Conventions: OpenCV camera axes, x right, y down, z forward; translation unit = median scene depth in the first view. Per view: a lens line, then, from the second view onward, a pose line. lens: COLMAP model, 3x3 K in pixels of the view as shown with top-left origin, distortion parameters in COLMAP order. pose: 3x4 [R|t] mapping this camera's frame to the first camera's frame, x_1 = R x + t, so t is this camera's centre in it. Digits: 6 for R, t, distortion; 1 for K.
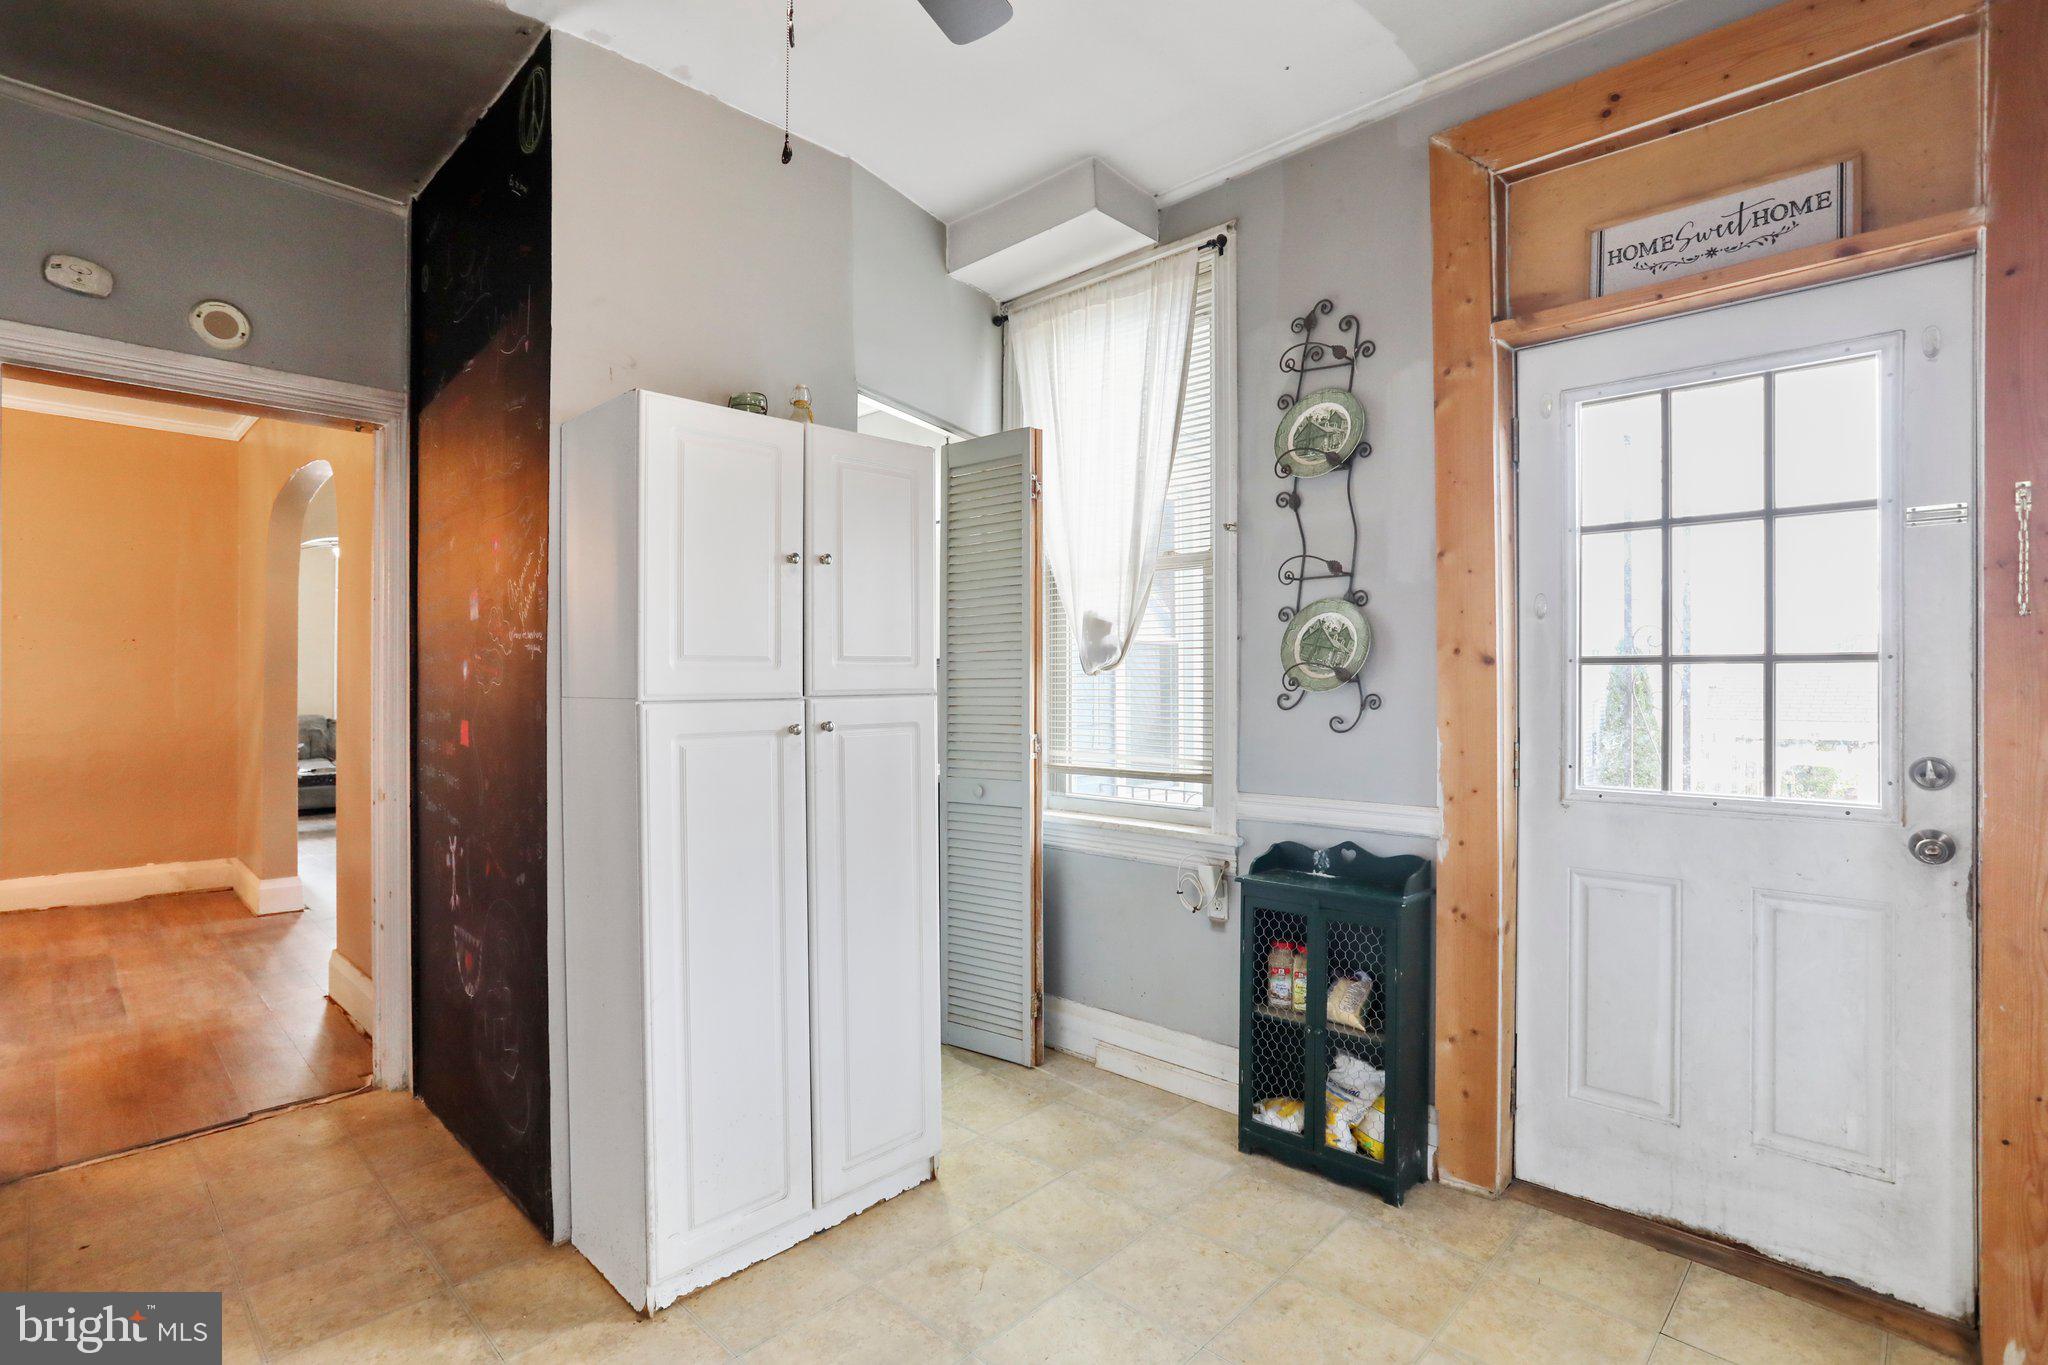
lens RADIAL K [[993.7, 0, 1008.7], [0, 993.7, 680.8], [0, 0, 1]] dist [-0.054913, 0.026405]
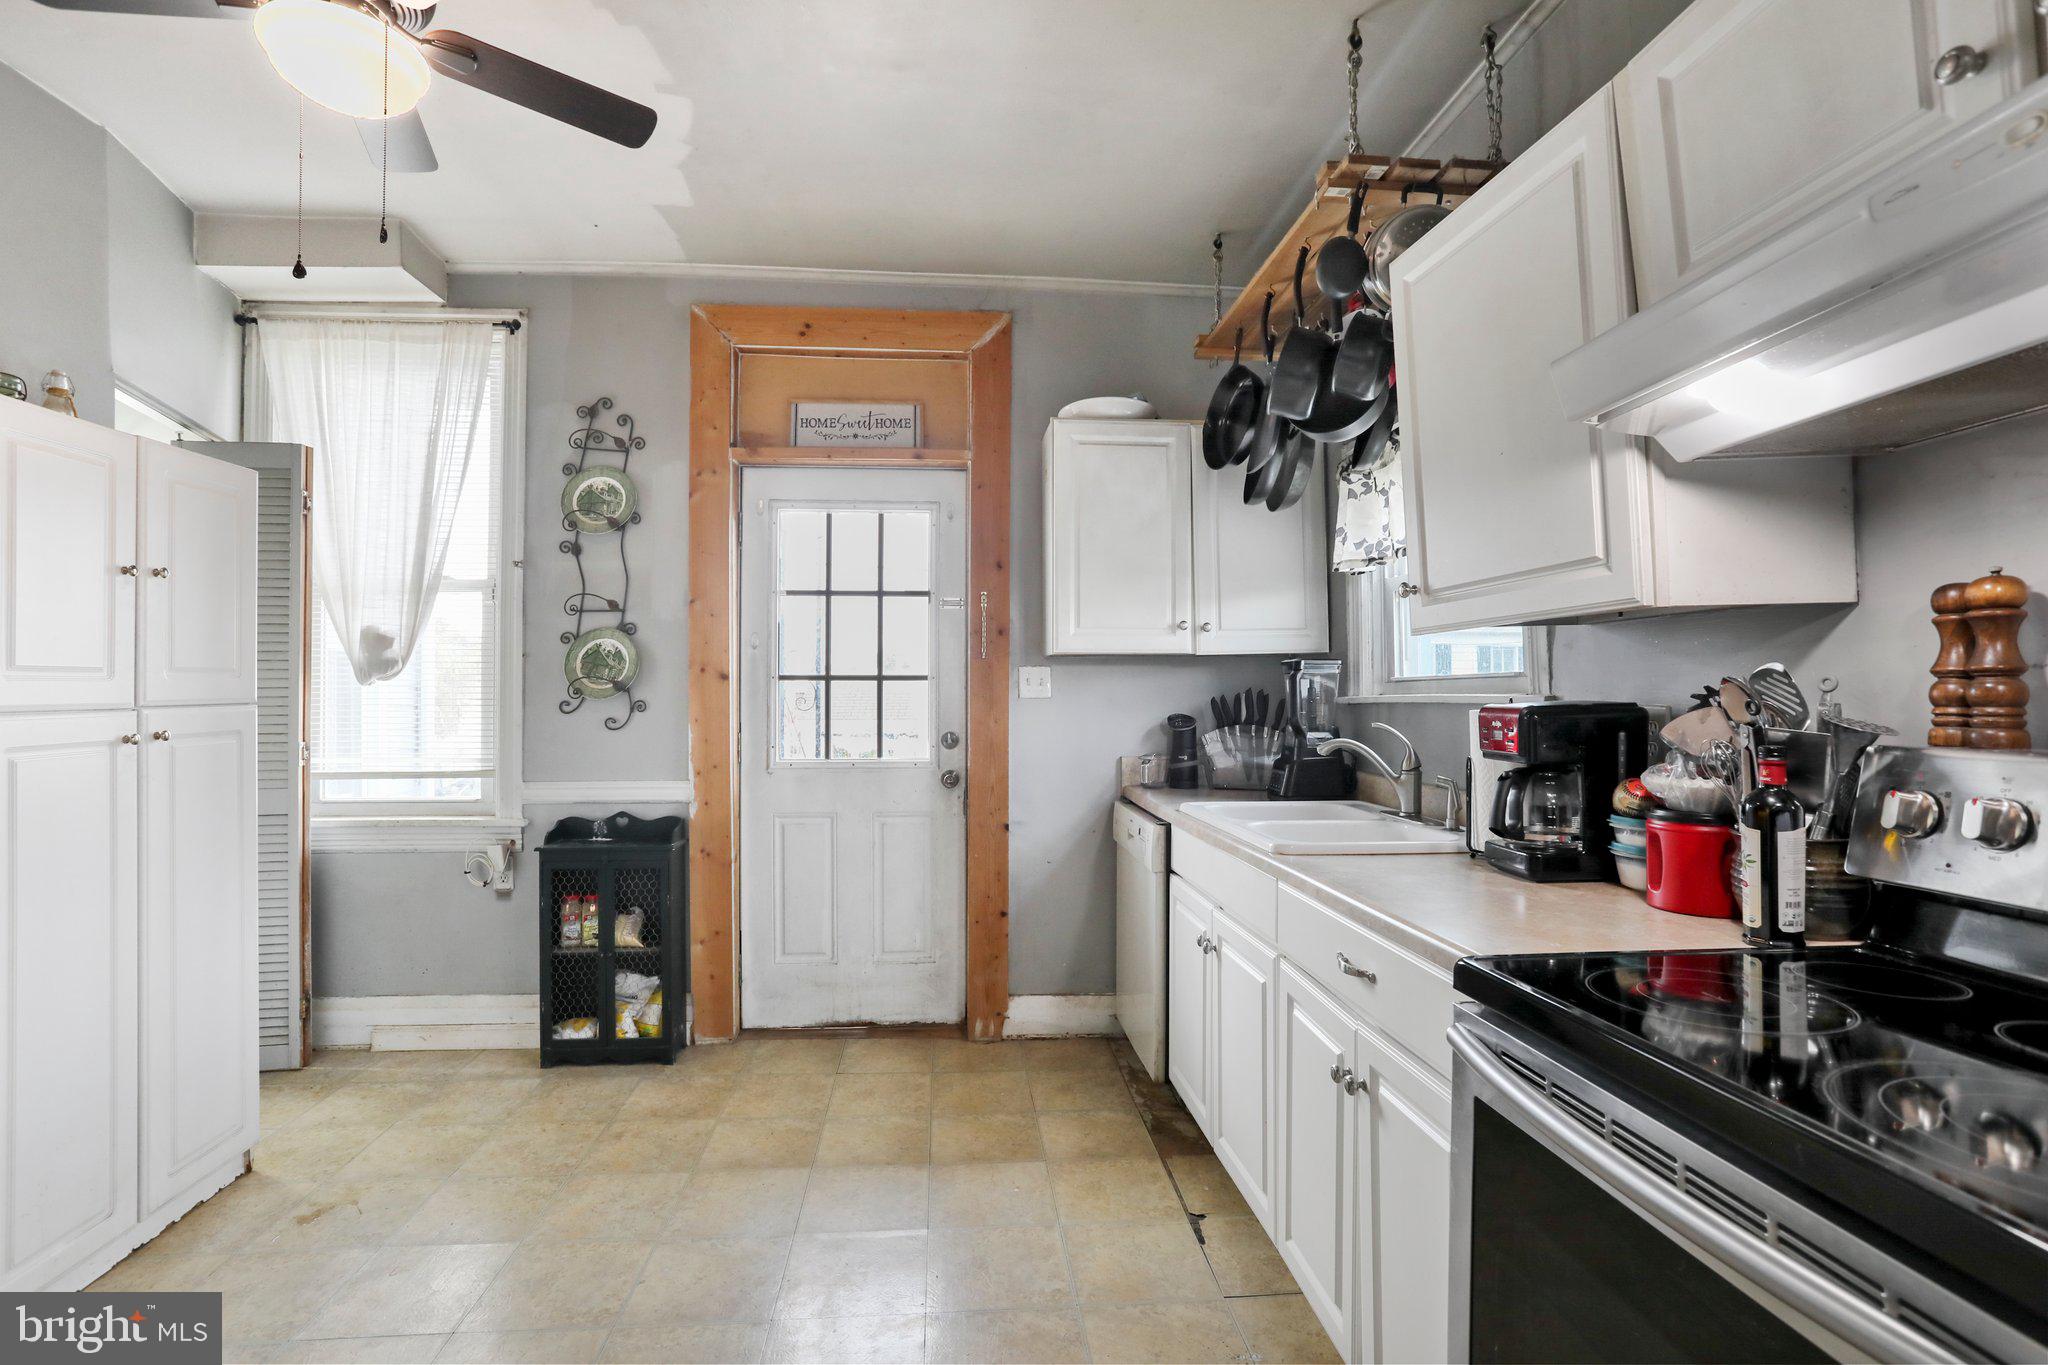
lens RADIAL K [[993.7, 0, 1030.4], [0, 993.7, 681.9], [0, 0, 1]] dist [-0.054913, 0.026405]
pose [[0.653213, 0.005791, 0.757152, -0.343720], [-0.000623, 0.999975, -0.007110, -0.002802], [-0.757174, 0.004172, 0.653200, -0.322913]]
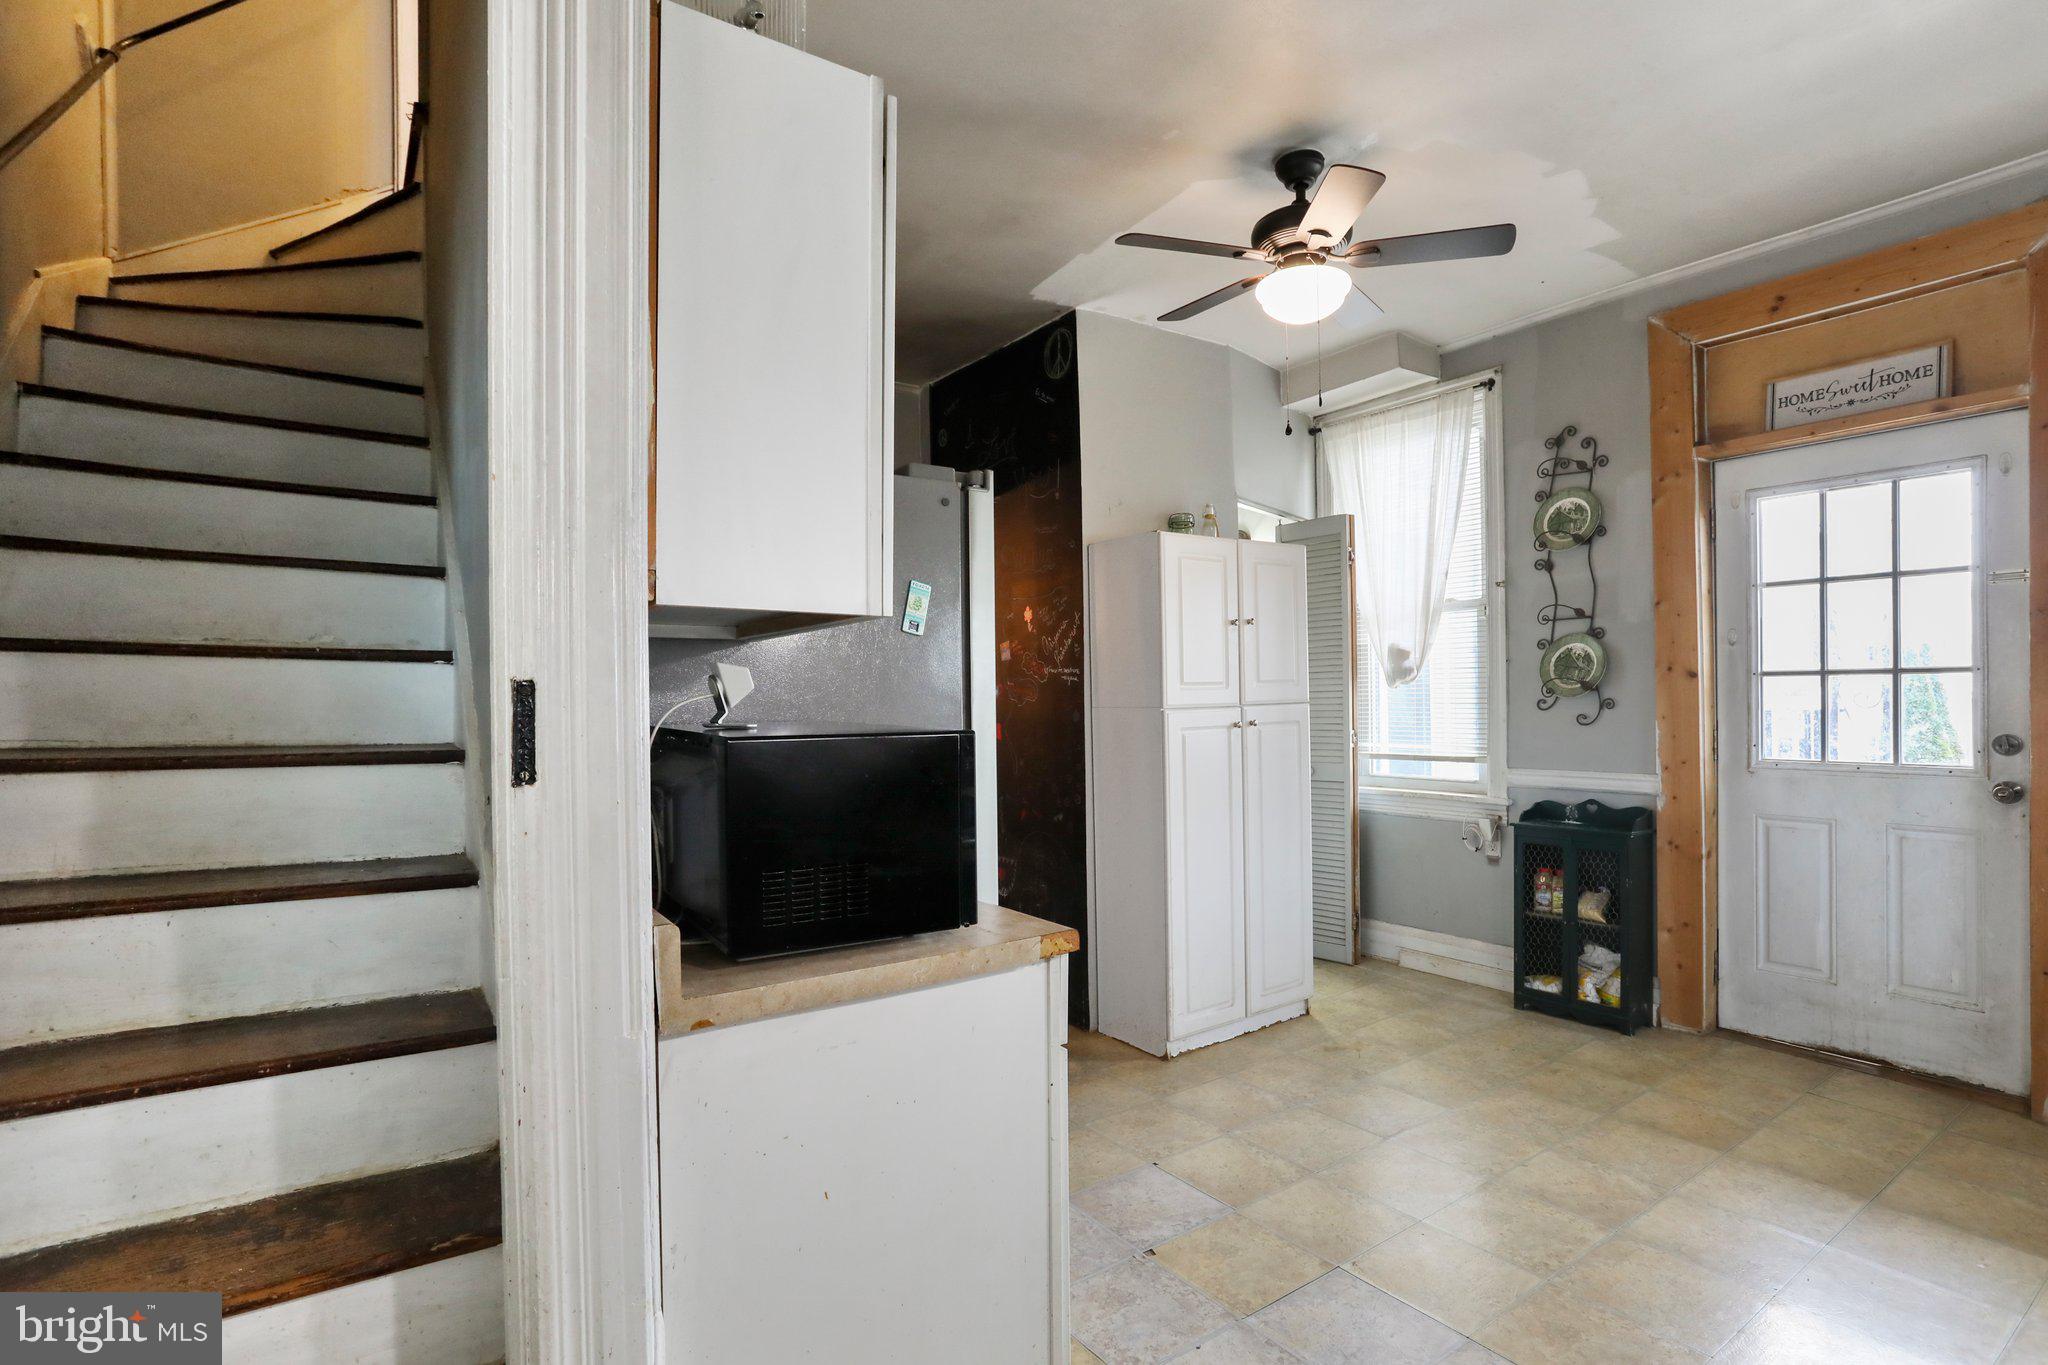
lens RADIAL K [[993.7, 0, 1013.4], [0, 993.7, 703.5], [0, 0, 1]] dist [-0.054913, 0.026405]
pose [[0.981033, -0.014078, -0.193329, -0.247636], [0.016257, 0.999821, 0.009691, -0.008312], [0.193158, -0.012650, 0.981086, -0.675493]]
